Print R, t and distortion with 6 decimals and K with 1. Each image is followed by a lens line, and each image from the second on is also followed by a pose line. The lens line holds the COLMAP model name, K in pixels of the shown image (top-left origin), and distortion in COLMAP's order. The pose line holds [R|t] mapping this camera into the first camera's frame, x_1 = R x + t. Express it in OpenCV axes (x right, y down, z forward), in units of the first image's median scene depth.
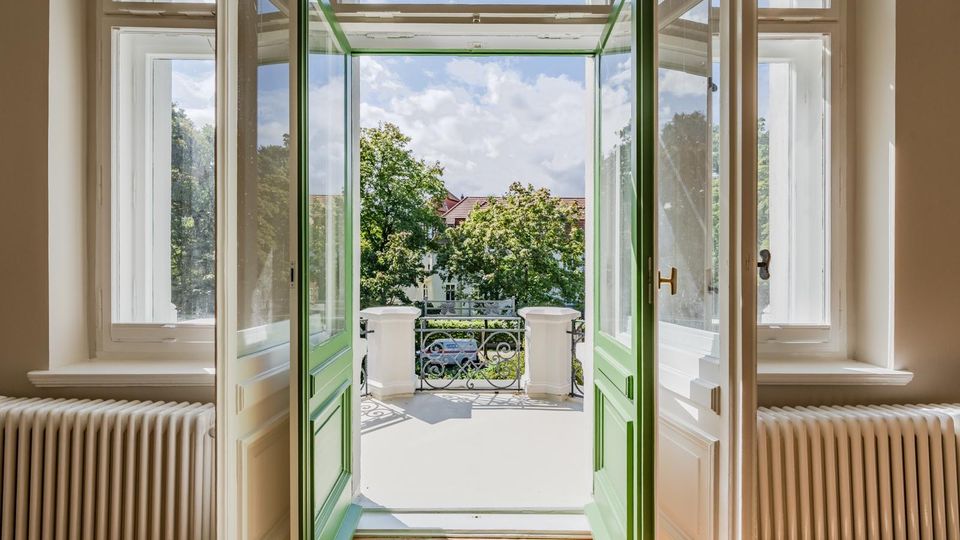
lens RADIAL K [[376.5, 0, 499.4], [0, 376.5, 296.2], [0, 0, 1]] dist [-0.011383, -0.000470]
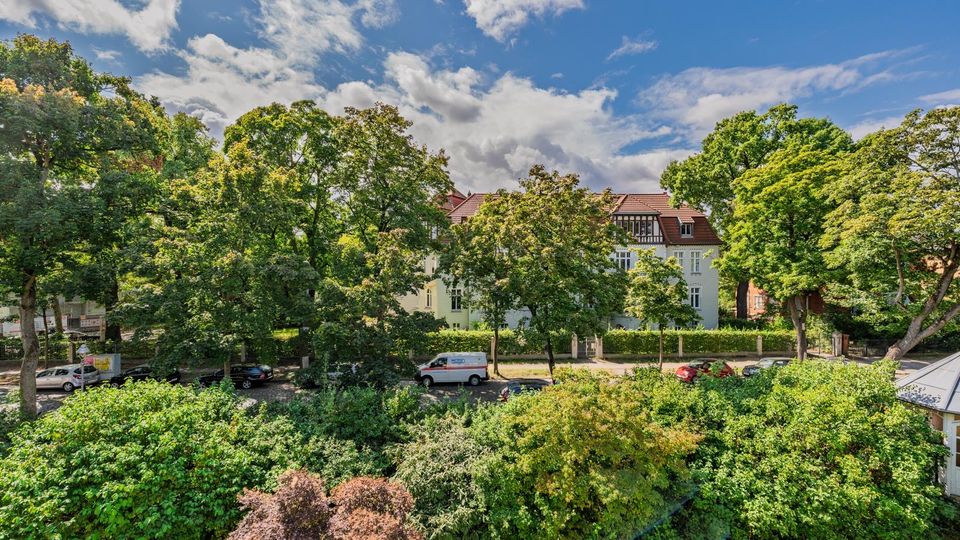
lens RADIAL K [[403.3, 0, 485.7], [0, 403.3, 266.0], [0, 0, 1]] dist [0.009152, -0.001449]
pose [[0.998352, -0.007978, -0.056827, -0.013156], [0.003244, 0.996552, -0.082909, -0.012591], [0.057292, 0.082588, 0.994936, 0.113000]]
